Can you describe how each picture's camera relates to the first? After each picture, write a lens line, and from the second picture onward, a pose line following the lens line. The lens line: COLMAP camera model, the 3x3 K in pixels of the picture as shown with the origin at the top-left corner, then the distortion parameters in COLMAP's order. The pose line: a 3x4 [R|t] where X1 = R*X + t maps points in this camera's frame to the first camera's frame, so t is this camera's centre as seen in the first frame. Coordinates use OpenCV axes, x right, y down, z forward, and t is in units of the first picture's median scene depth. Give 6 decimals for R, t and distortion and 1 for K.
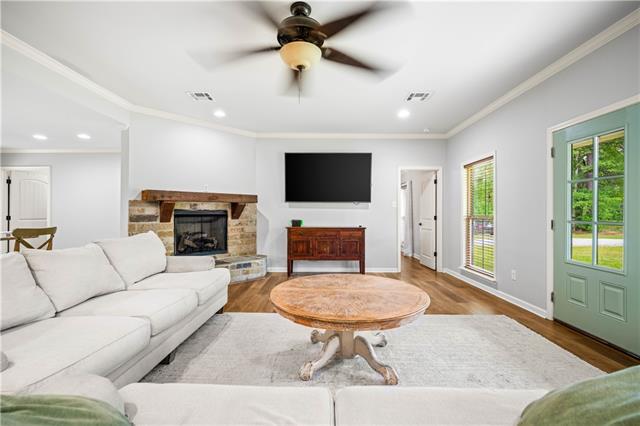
lens RADIAL K [[285.8, 0, 320.8], [0, 285.8, 211.1], [0, 0, 1]] dist [-0.000204, -0.000339]
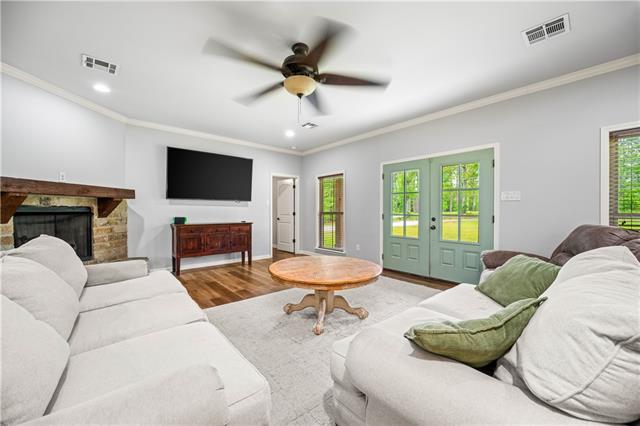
lens RADIAL K [[250.3, 0, 320.1], [0, 250.3, 211.7], [0, 0, 1]] dist [-0.002888, -0.000192]
pose [[0.751570, -0.004591, 0.659637, -0.321876], [-0.004390, 0.999919, 0.011960, -0.000357], [-0.659639, -0.011885, 0.751489, 0.045438]]
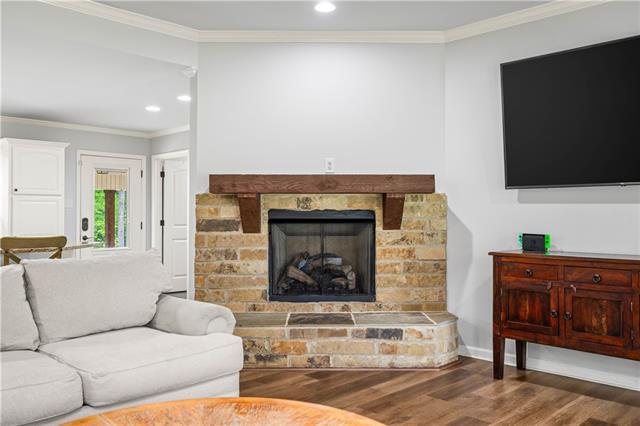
lens RADIAL K [[548.0, 0, 321.6], [0, 548.0, 216.3], [0, 0, 1]] dist [-0.019940, 0.005287]
pose [[0.713920, -0.000022, -0.700228, 0.249945], [0.003961, 0.999984, 0.004007, 0.003181], [0.700217, -0.005634, 0.713908, 0.311696]]
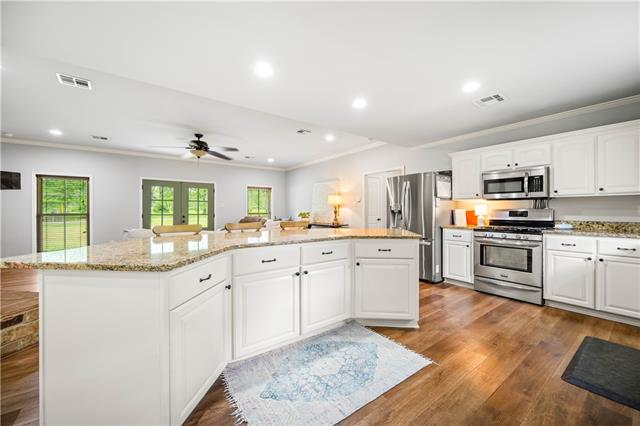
lens RADIAL K [[250.3, 0, 319.7], [0, 250.3, 210.0], [0, 0, 1]] dist [-0.002888, -0.000192]
pose [[-0.604415, -0.006104, 0.796646, -1.138538], [-0.008325, 0.999964, 0.001346, -0.013812], [-0.796626, -0.005819, -0.604444, 0.662186]]
